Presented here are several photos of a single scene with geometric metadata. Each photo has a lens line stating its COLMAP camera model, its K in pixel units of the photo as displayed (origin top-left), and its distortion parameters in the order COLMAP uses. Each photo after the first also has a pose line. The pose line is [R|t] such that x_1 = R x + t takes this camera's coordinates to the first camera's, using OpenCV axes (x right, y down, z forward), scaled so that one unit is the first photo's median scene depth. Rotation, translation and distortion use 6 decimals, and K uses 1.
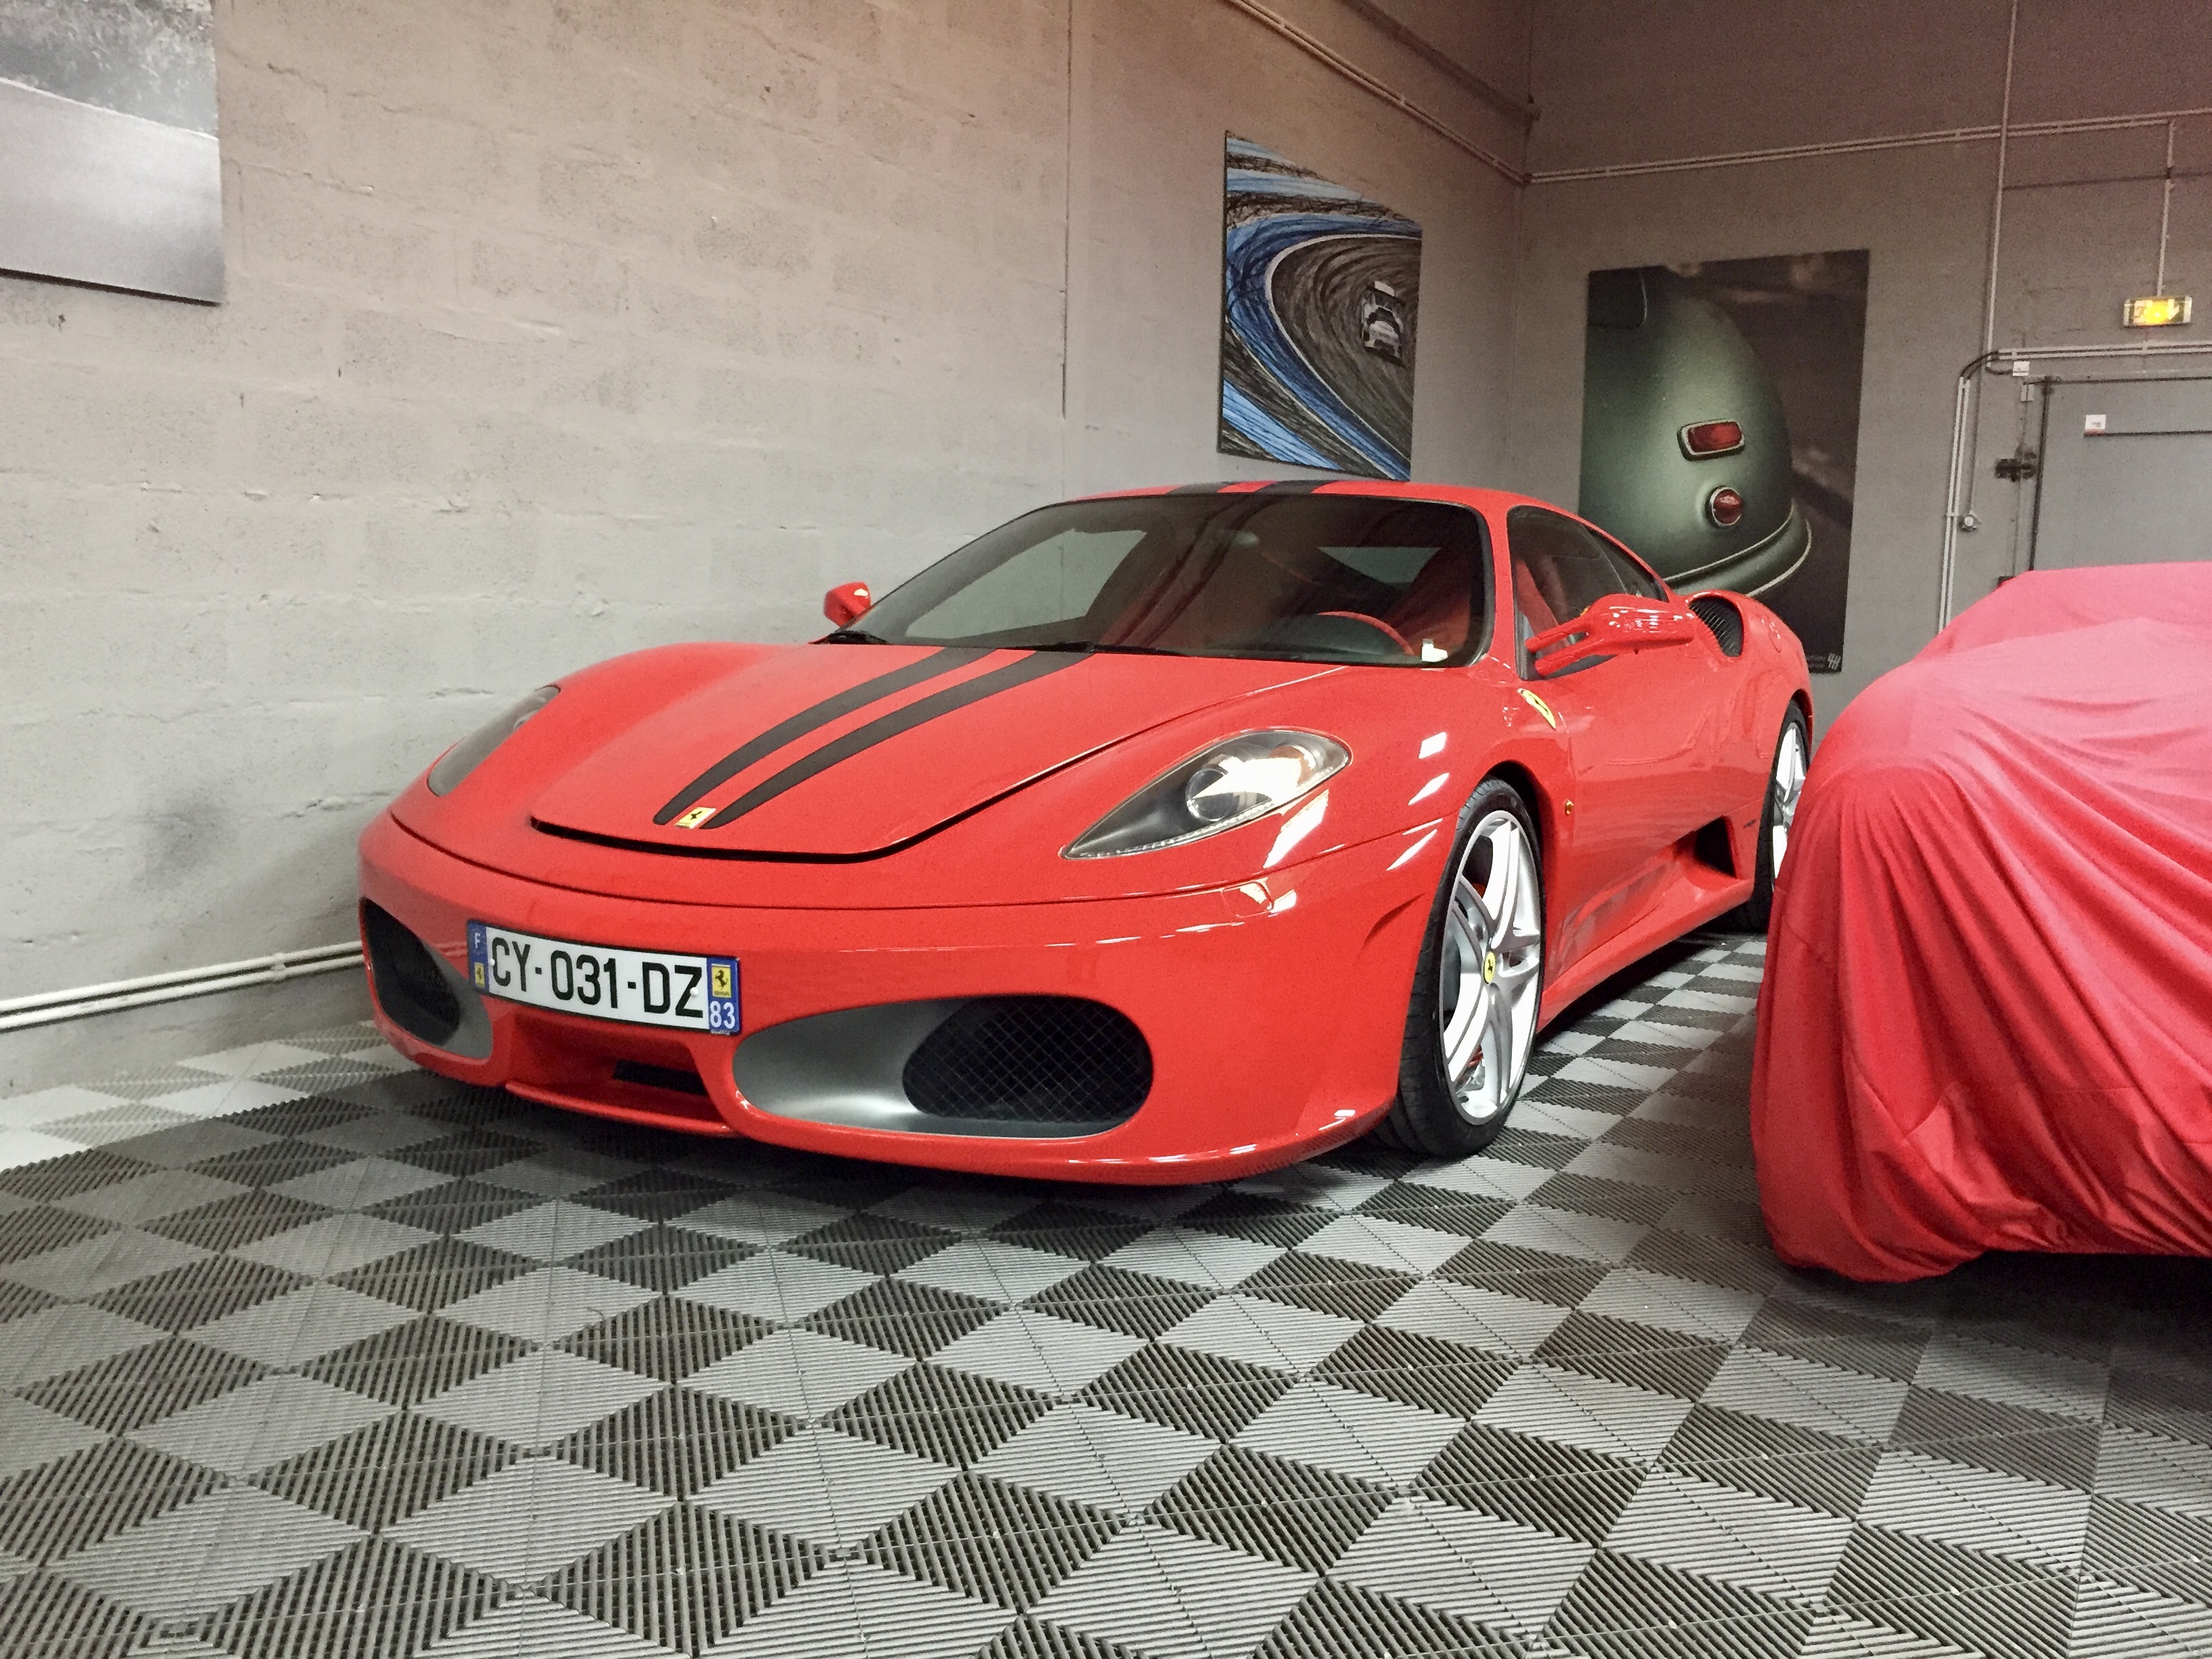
lens RADIAL K [[1822.9, 0, 1105.9], [0, 1822.9, 847.8], [0, 0, 1]] dist [0.070736, -0.091745]
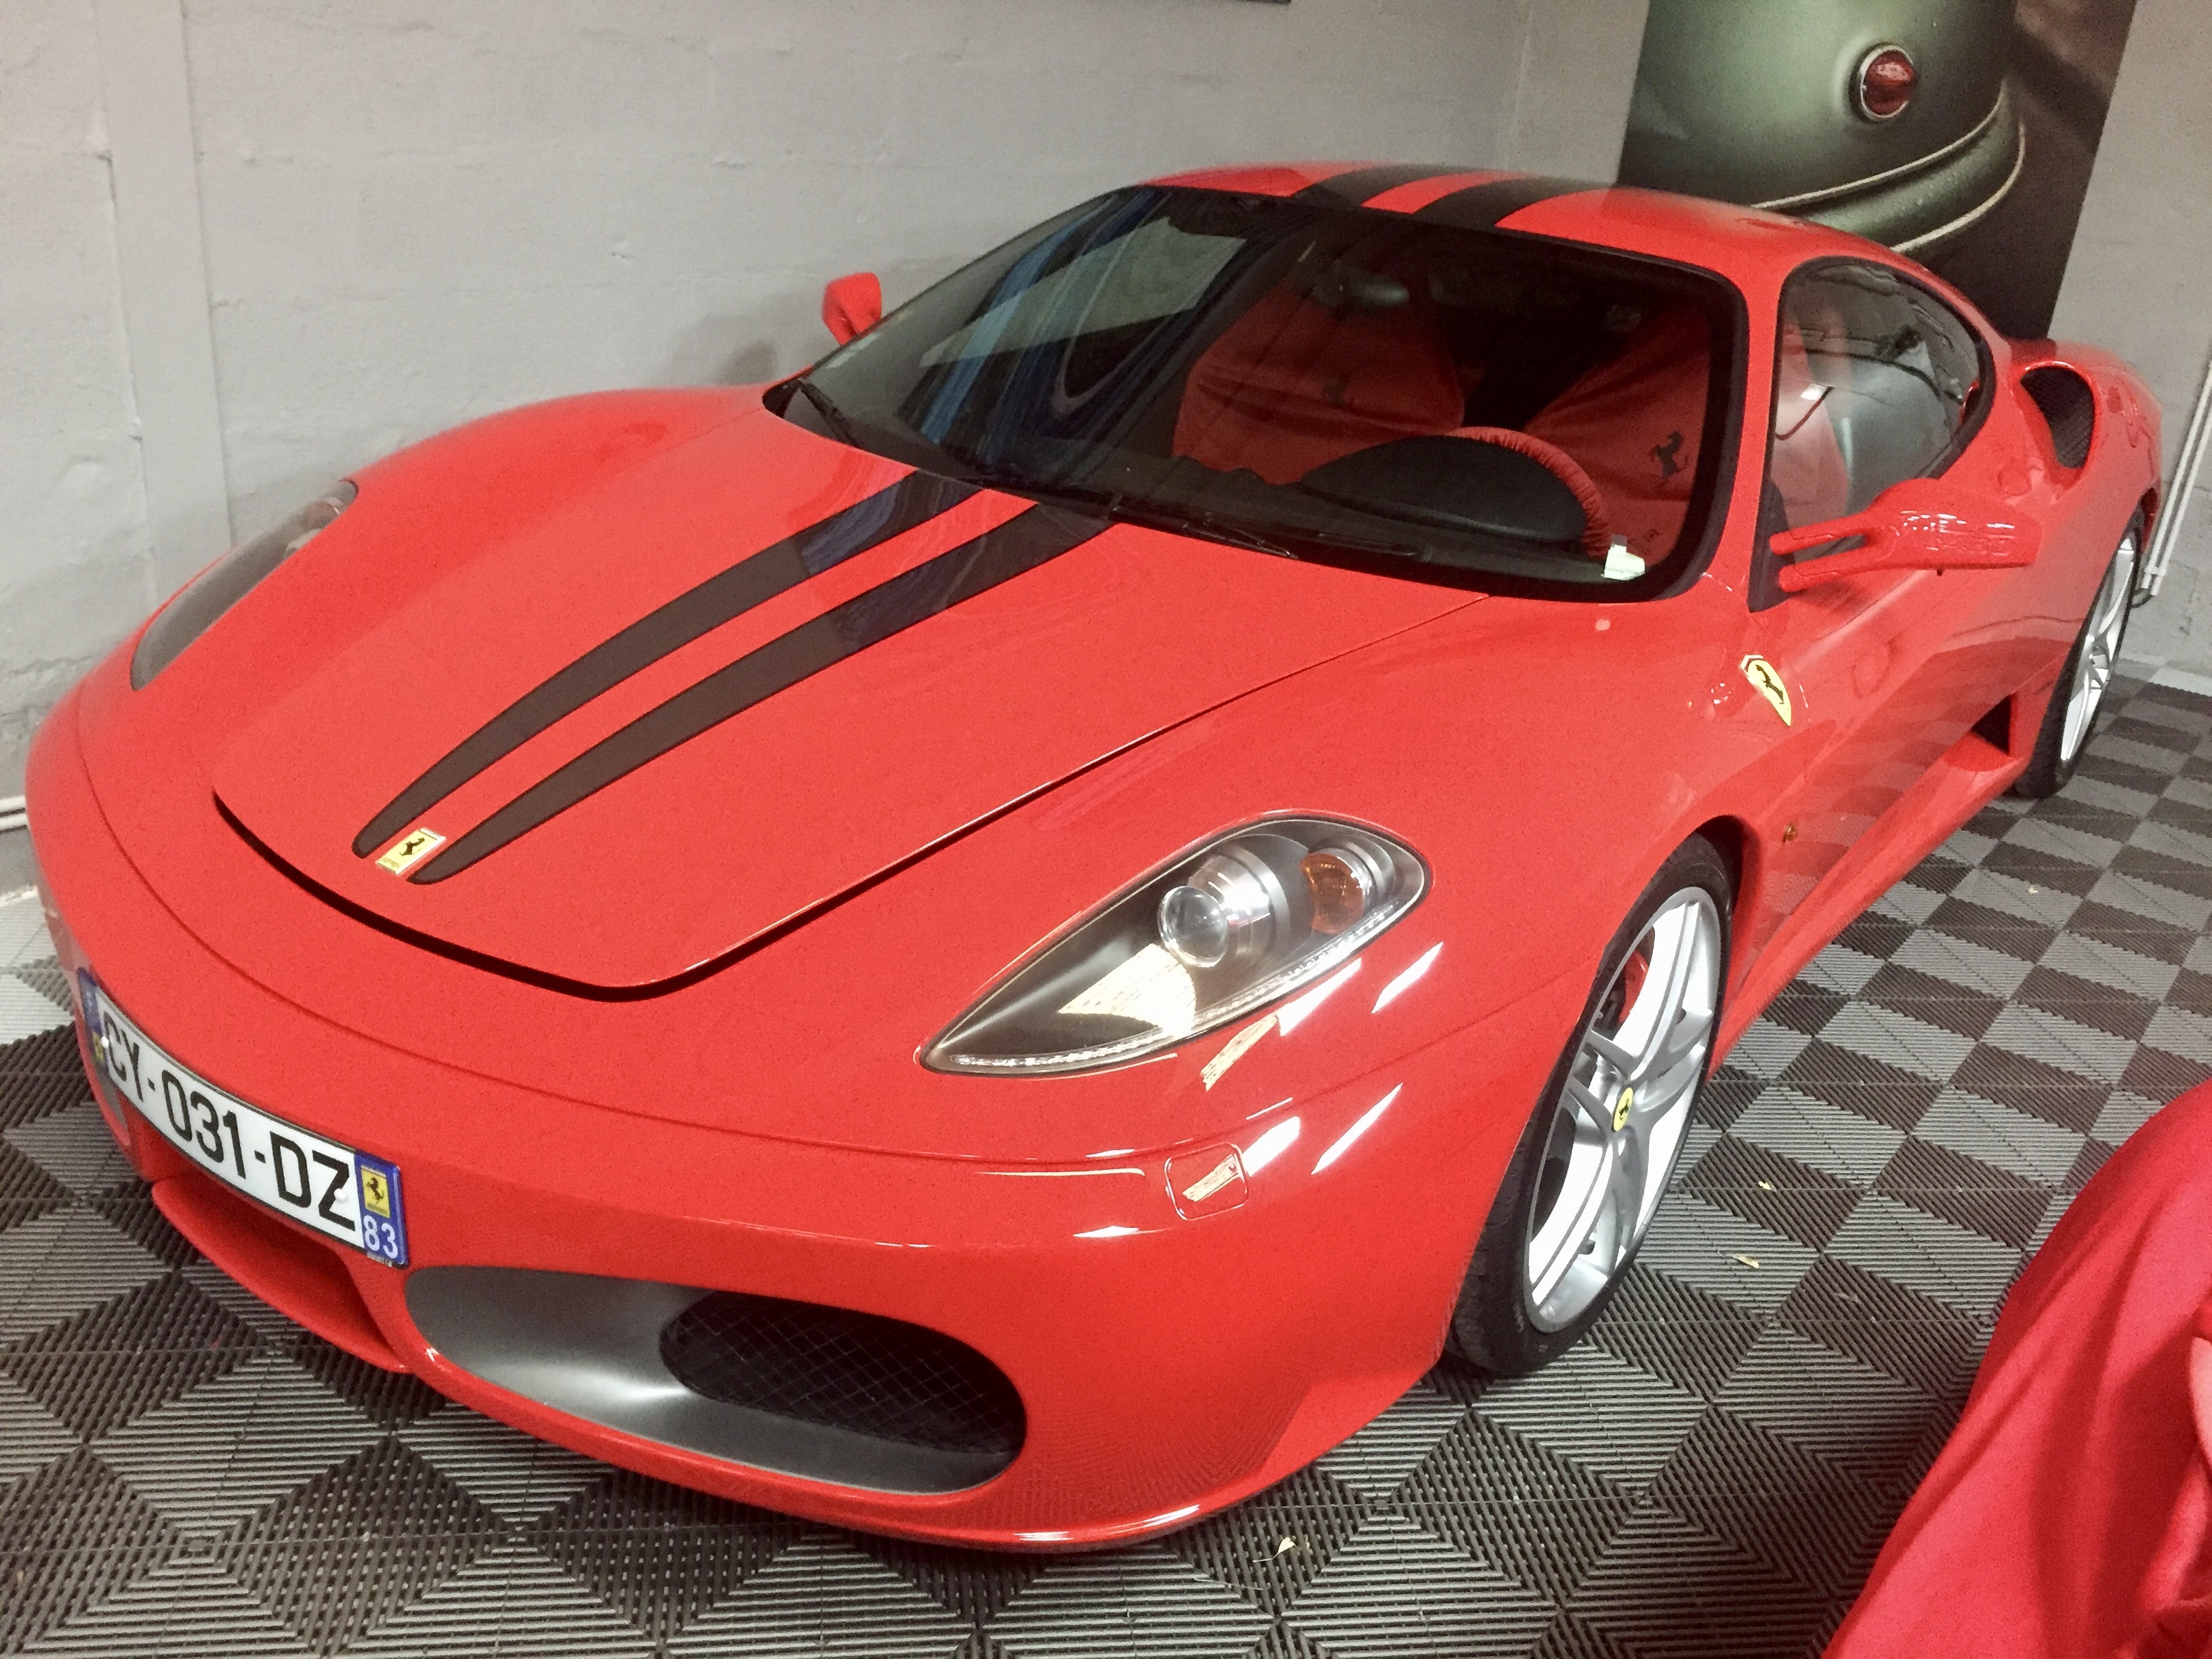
lens RADIAL K [[1837.2, 0, 1106.0], [0, 1837.2, 829.5], [0, 0, 1]] dist [0.059824, -0.002146]
pose [[0.990948, 0.108080, -0.079623, 0.057540], [-0.085034, 0.964327, 0.250686, -0.167845], [0.103877, -0.241646, 0.964788, 0.311508]]
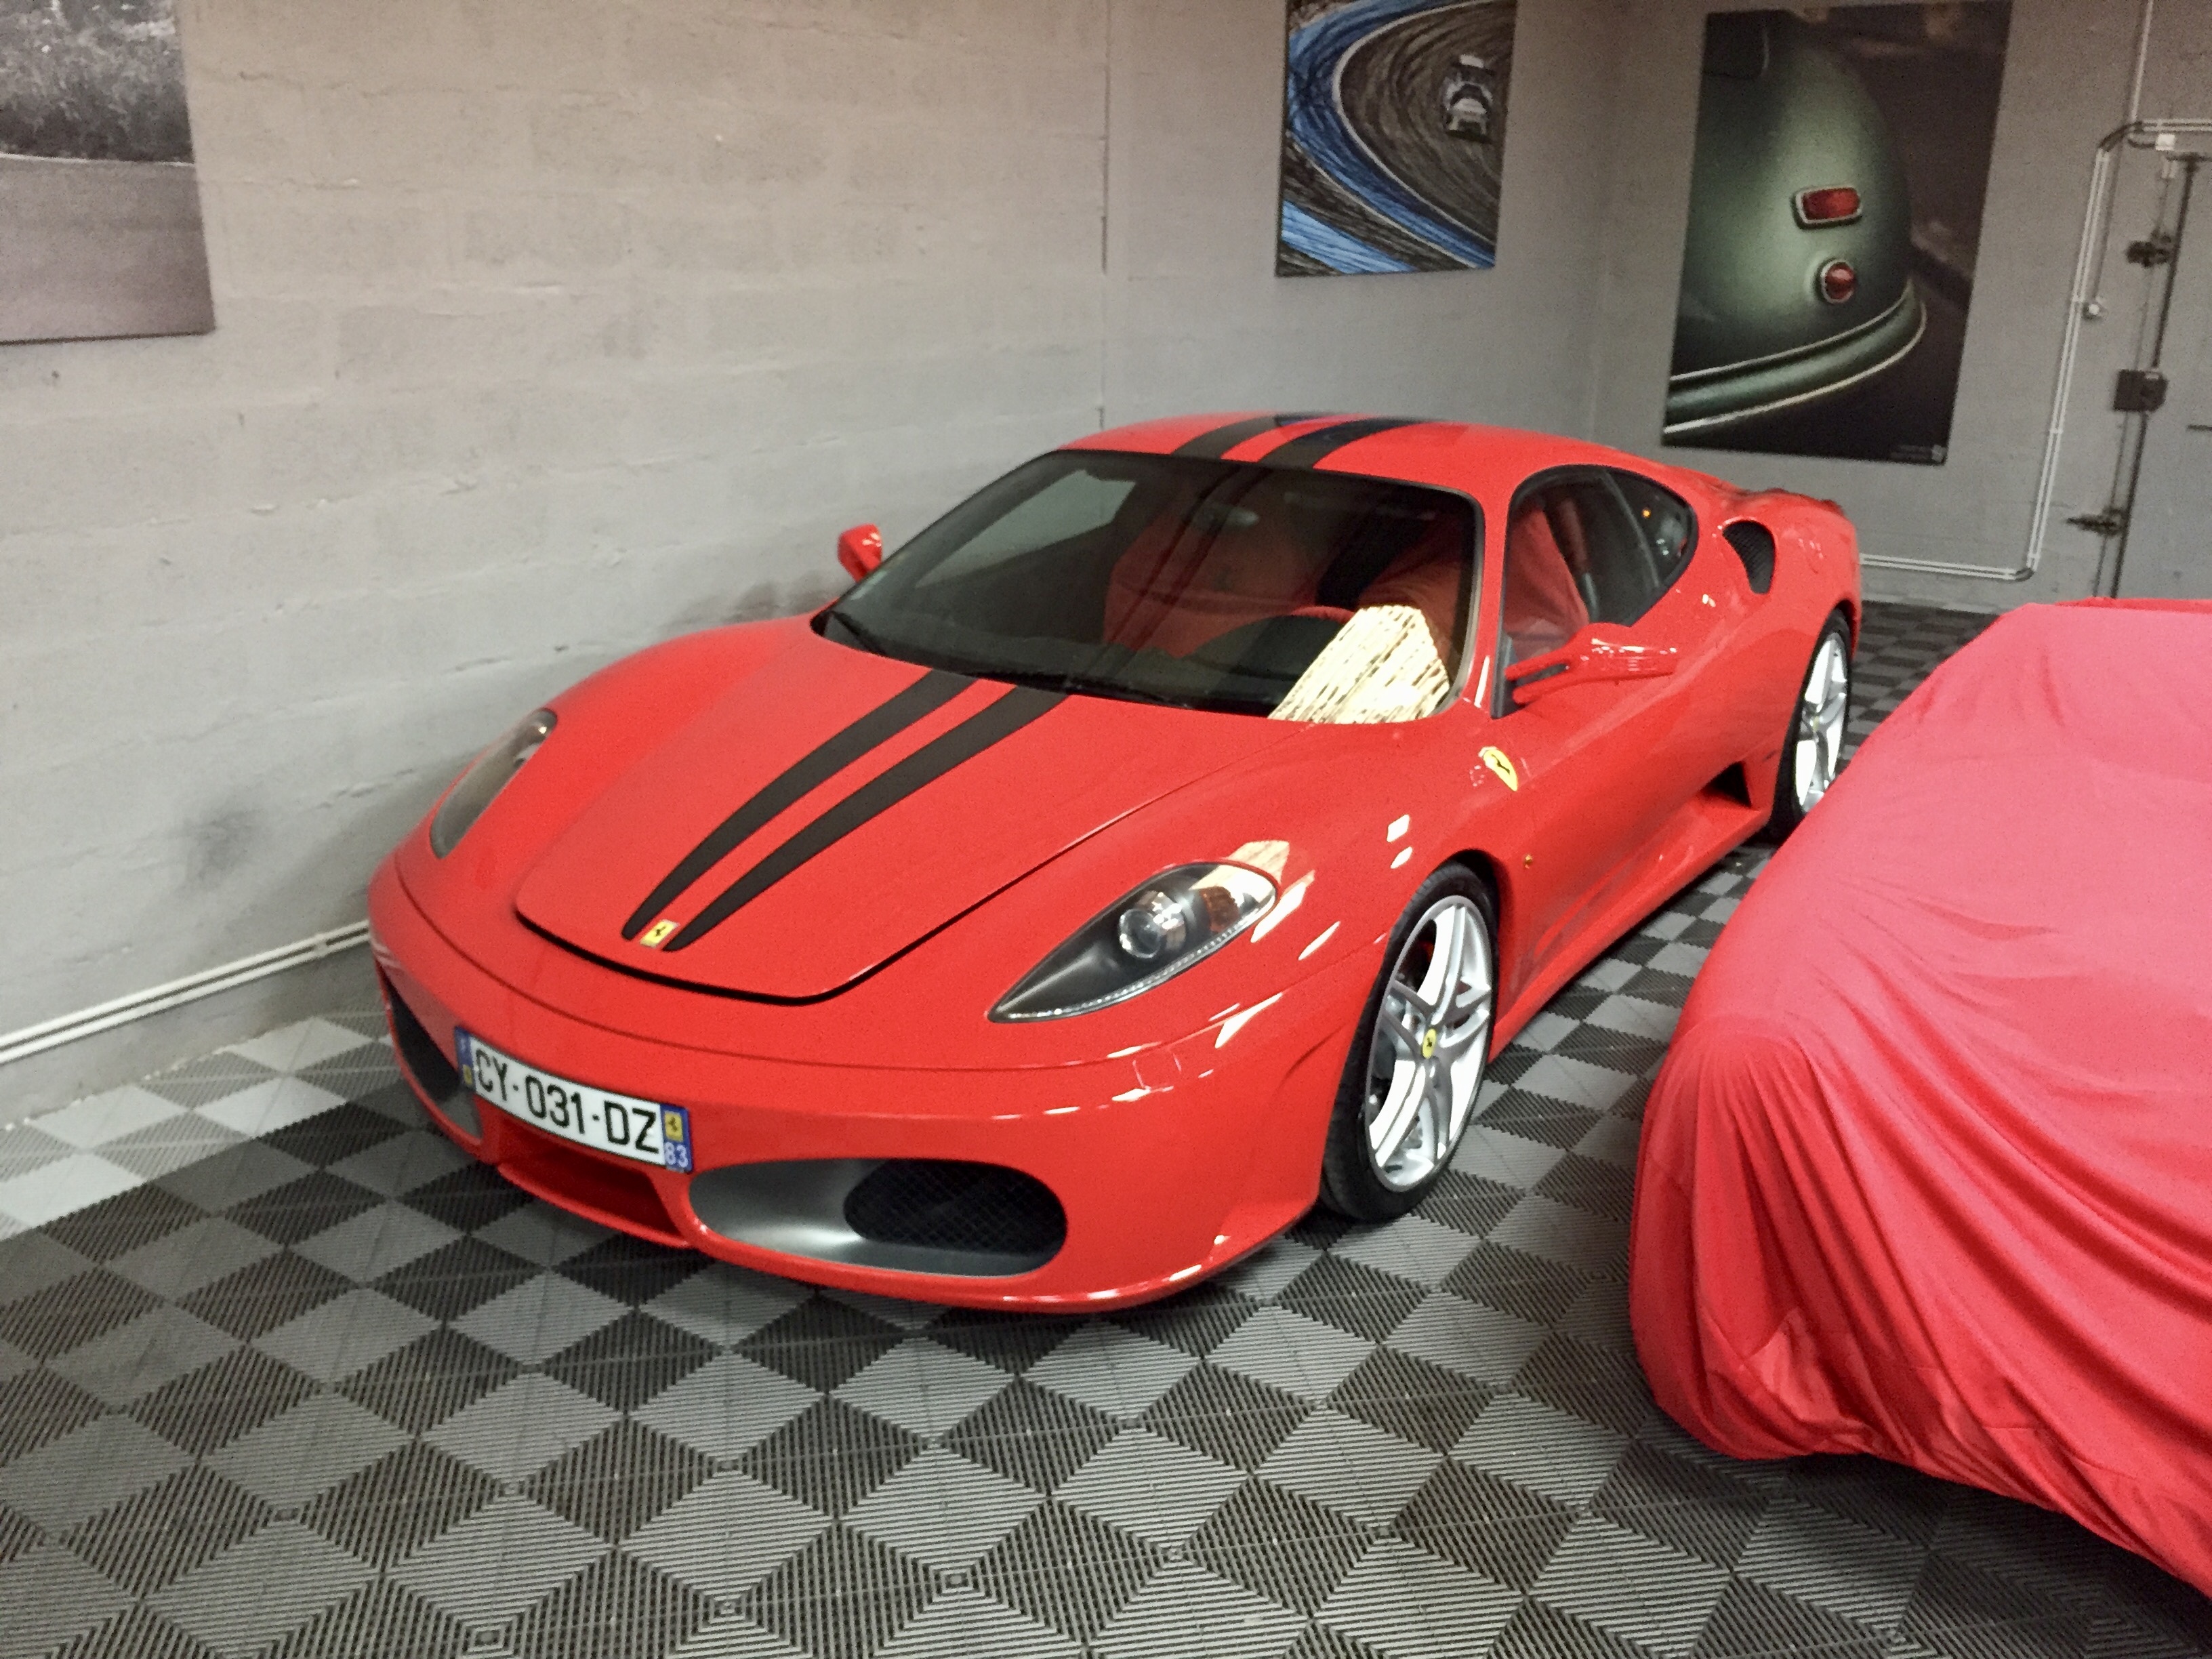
lens RADIAL K [[1822.9, 0, 1105.9], [0, 1822.9, 847.8], [0, 0, 1]] dist [0.070736, -0.091745]
pose [[0.997963, 0.017359, -0.061390, 0.078499], [-0.005938, 0.983367, 0.181533, -0.207276], [0.063521, -0.180798, 0.981467, -0.013027]]
